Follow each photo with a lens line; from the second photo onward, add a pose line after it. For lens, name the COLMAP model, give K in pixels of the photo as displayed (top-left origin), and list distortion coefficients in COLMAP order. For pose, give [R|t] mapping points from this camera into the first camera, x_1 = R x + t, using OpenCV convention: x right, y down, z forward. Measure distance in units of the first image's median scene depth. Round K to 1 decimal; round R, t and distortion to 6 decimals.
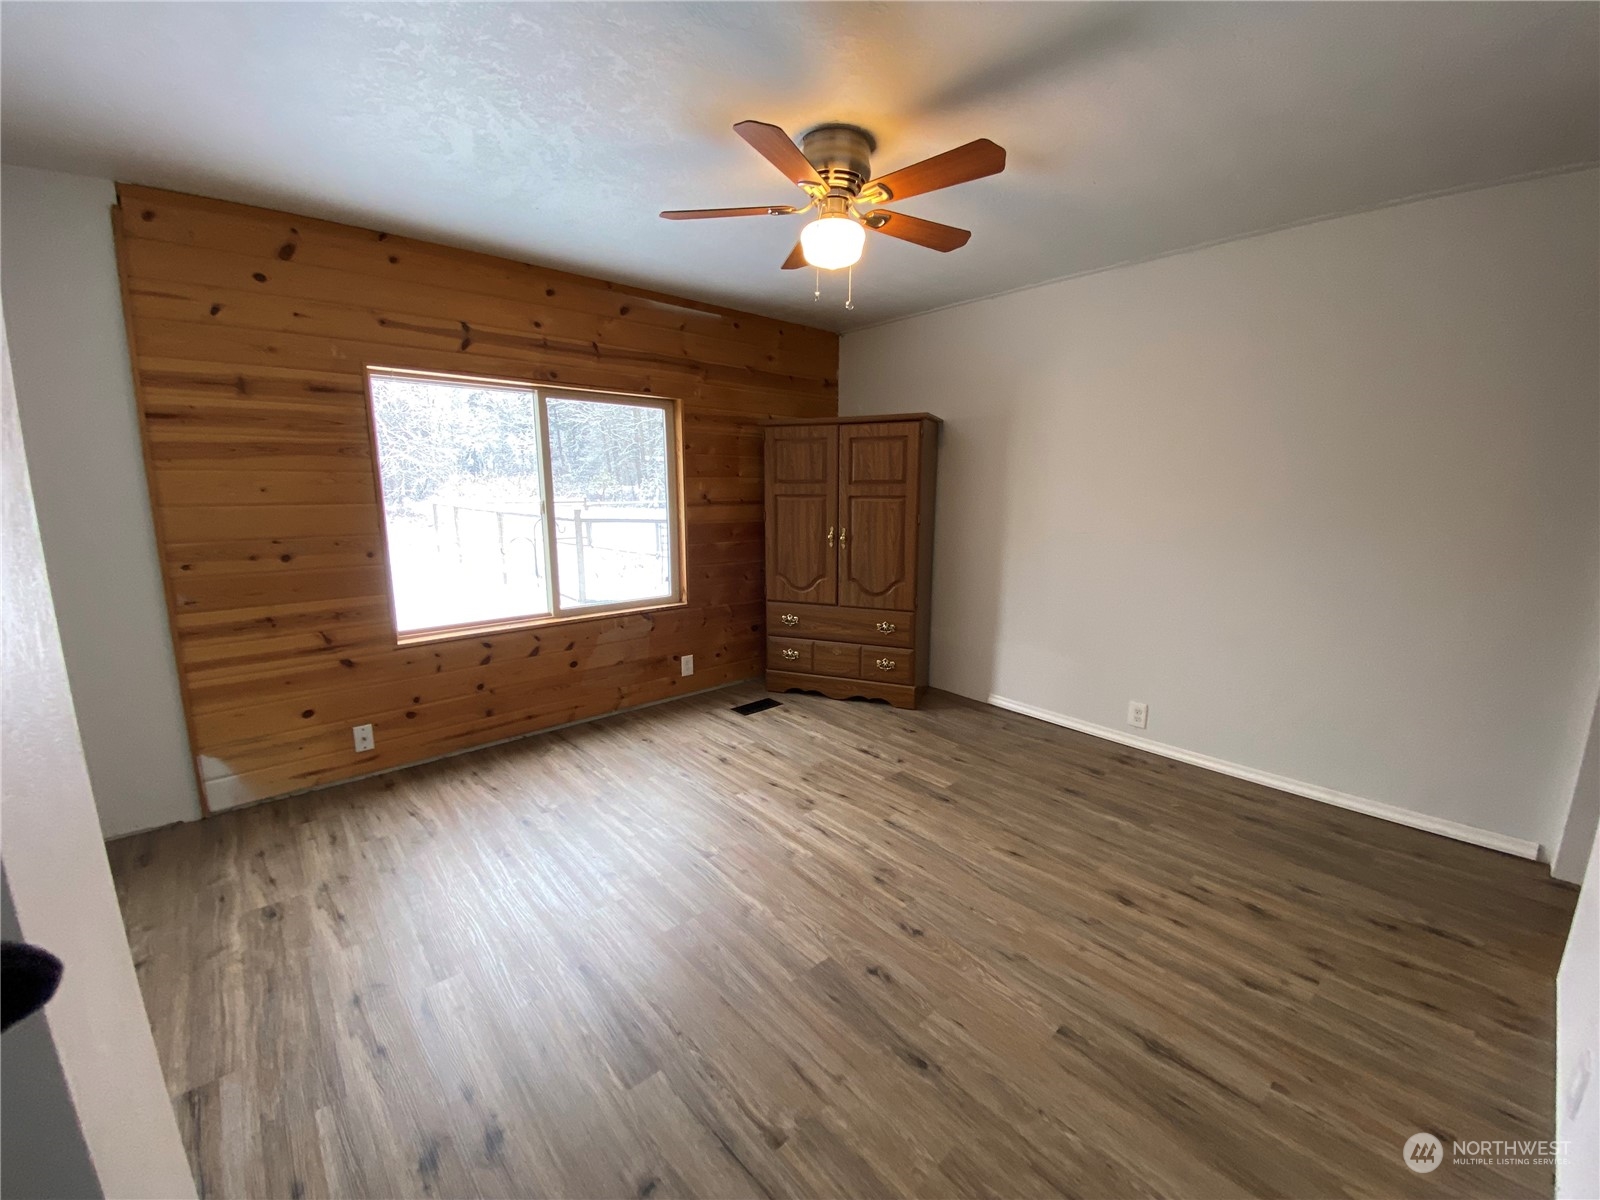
lens RADIAL K [[616.1, 0, 792.7], [0, 616.1, 597.0], [0, 0, 1]] dist [0.044595, -0.030196]
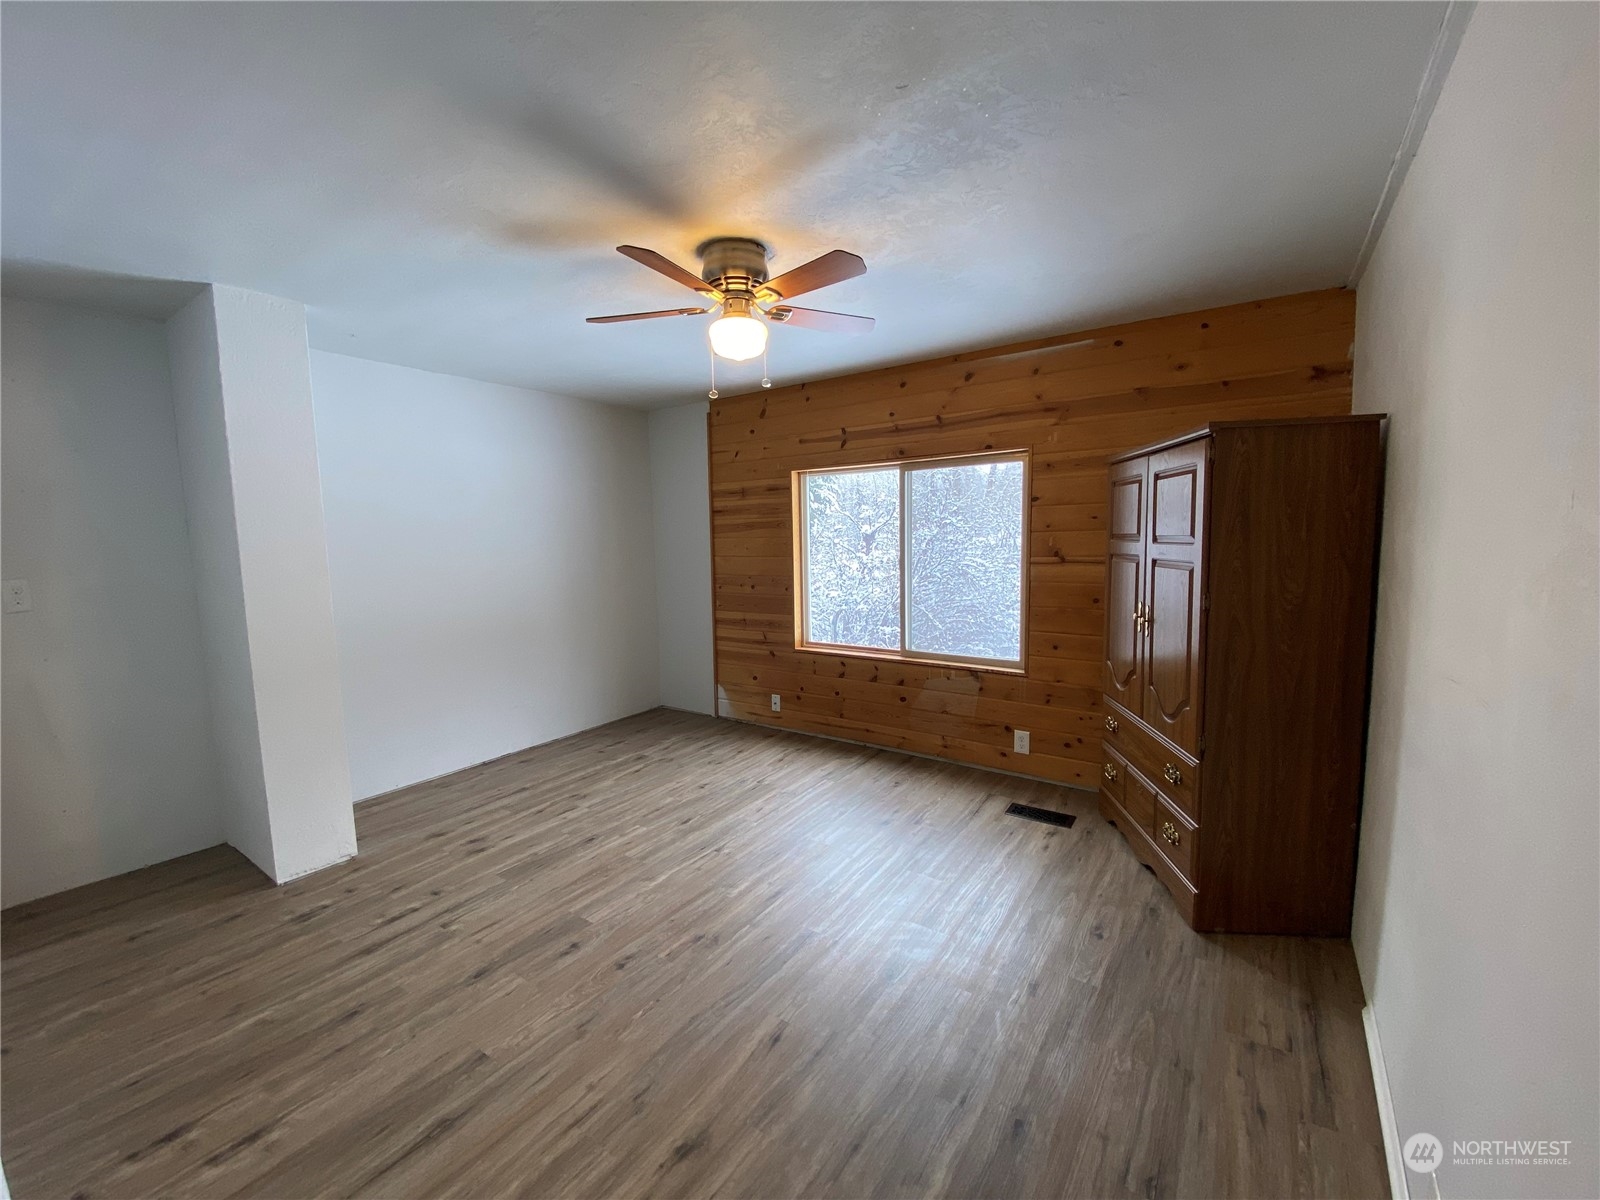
lens RADIAL K [[616.1, 0, 792.7], [0, 616.1, 597.0], [0, 0, 1]] dist [0.044595, -0.030196]
pose [[0.275290, 0.090048, -0.957135, 0.837942], [-0.150695, 0.987338, 0.049547, -0.130149], [0.949477, 0.130595, 0.285374, 0.588728]]
